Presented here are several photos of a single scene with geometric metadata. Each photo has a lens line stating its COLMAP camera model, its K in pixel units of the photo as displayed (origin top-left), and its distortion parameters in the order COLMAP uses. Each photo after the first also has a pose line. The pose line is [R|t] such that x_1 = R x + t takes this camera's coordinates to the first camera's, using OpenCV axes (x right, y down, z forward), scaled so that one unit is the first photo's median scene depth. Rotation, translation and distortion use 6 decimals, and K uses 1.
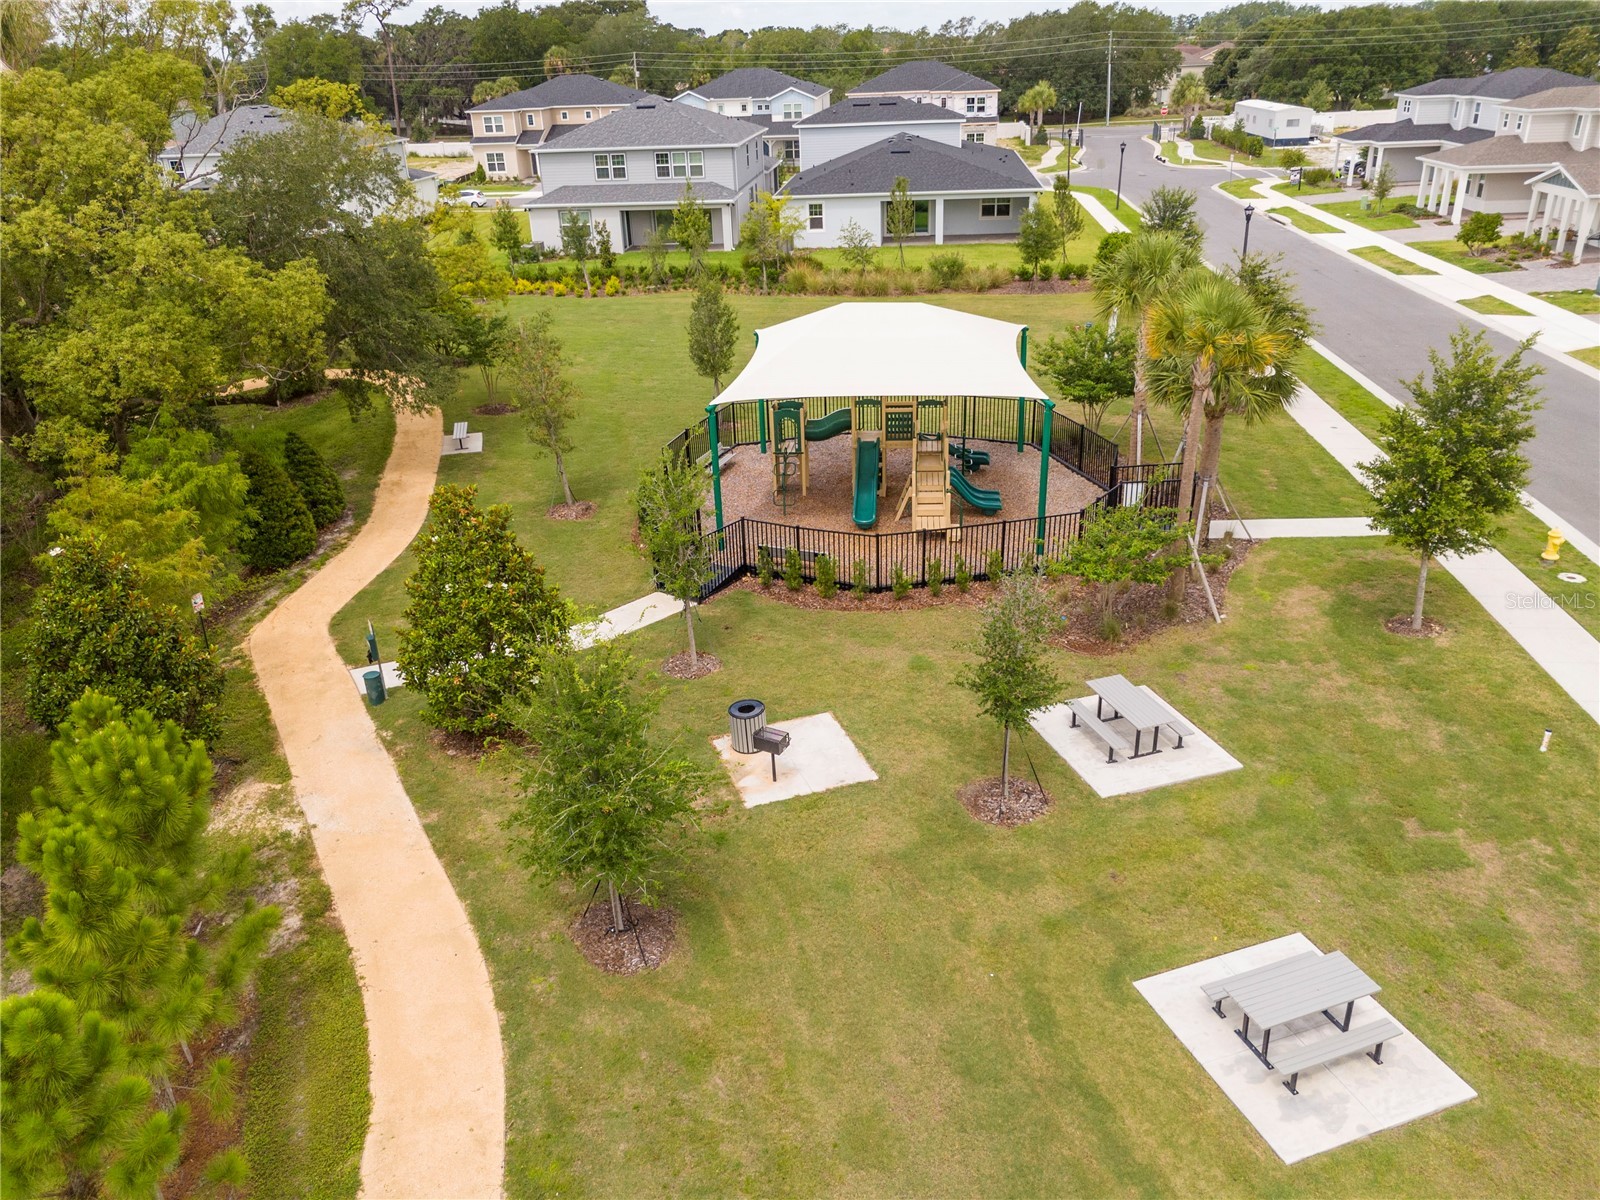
lens RADIAL K [[1183.9, 0, 800.0], [0, 1183.9, 600.0], [0, 0, 1]] dist [0.070374, -0.067922]
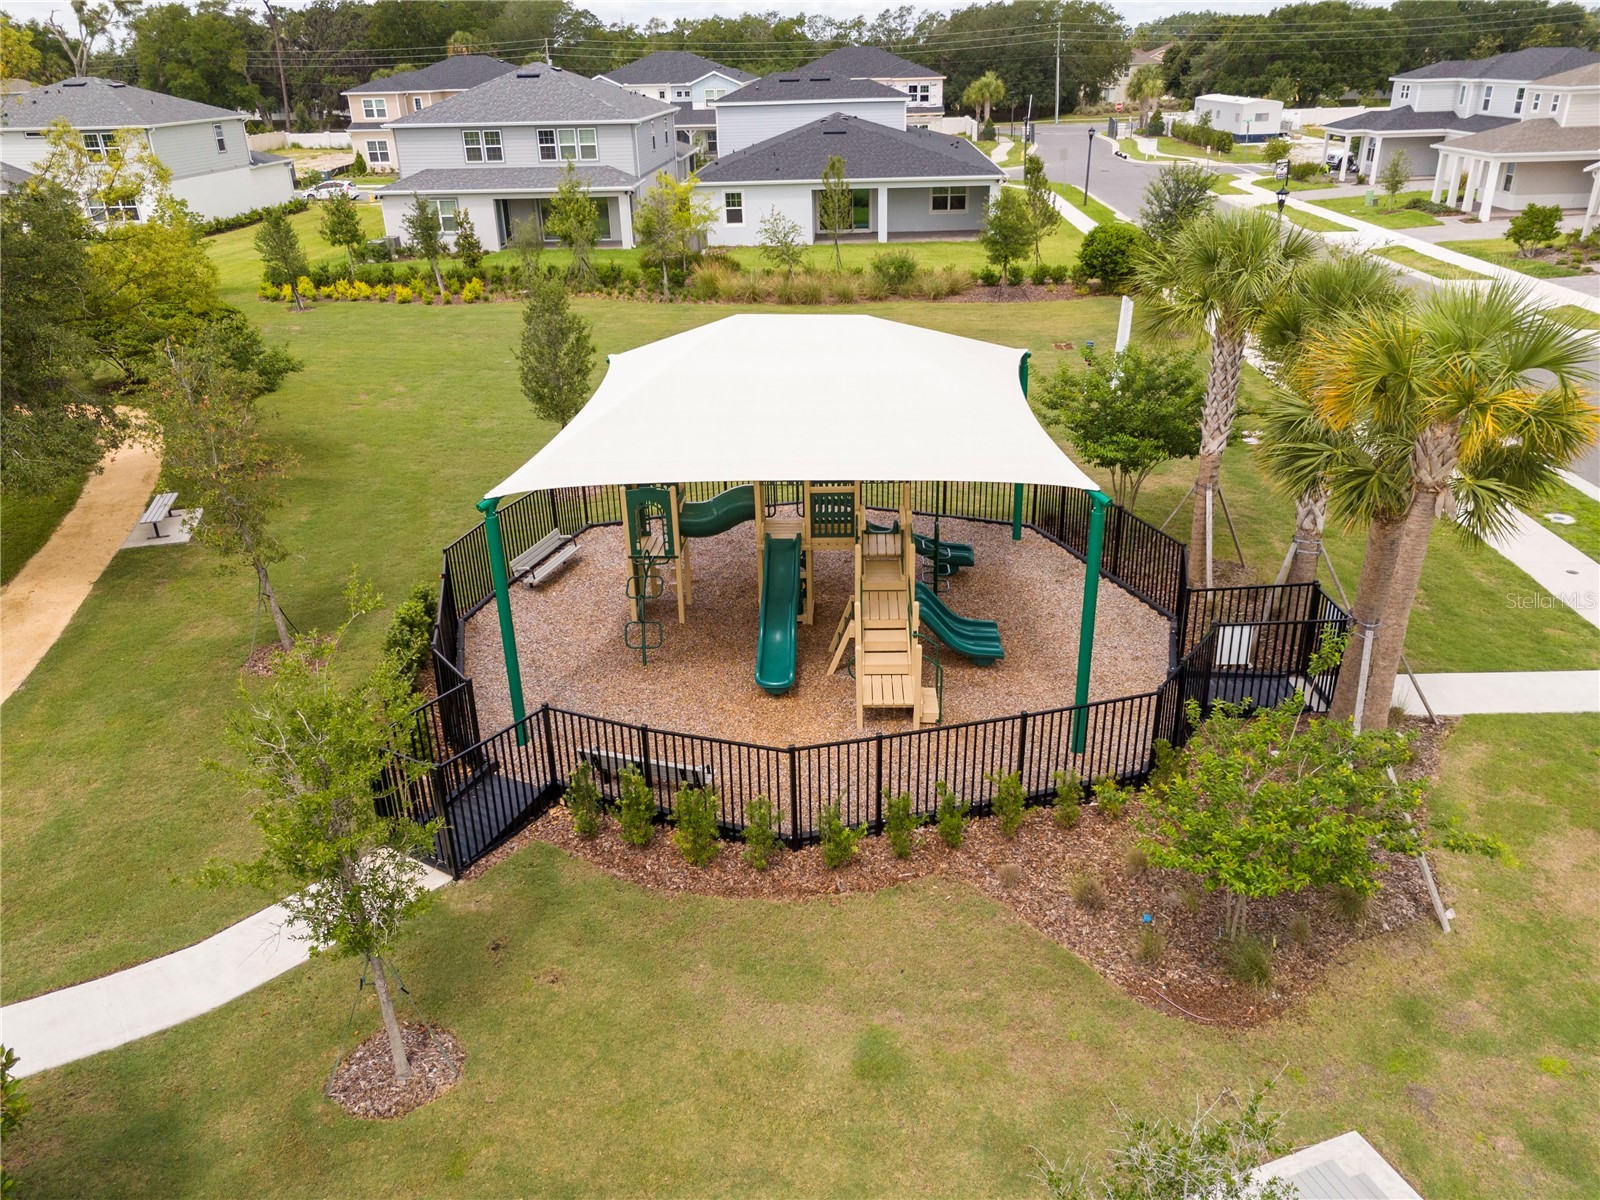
lens RADIAL K [[1188.1, 0, 804.6], [0, 1188.1, 602.8], [0, 0, 1]] dist [0.061551, -0.052740]
pose [[0.998606, -0.011455, 0.051523, 0.017510], [0.011721, 0.999919, -0.004869, -0.046418], [-0.051463, 0.005466, 0.998660, 0.182897]]
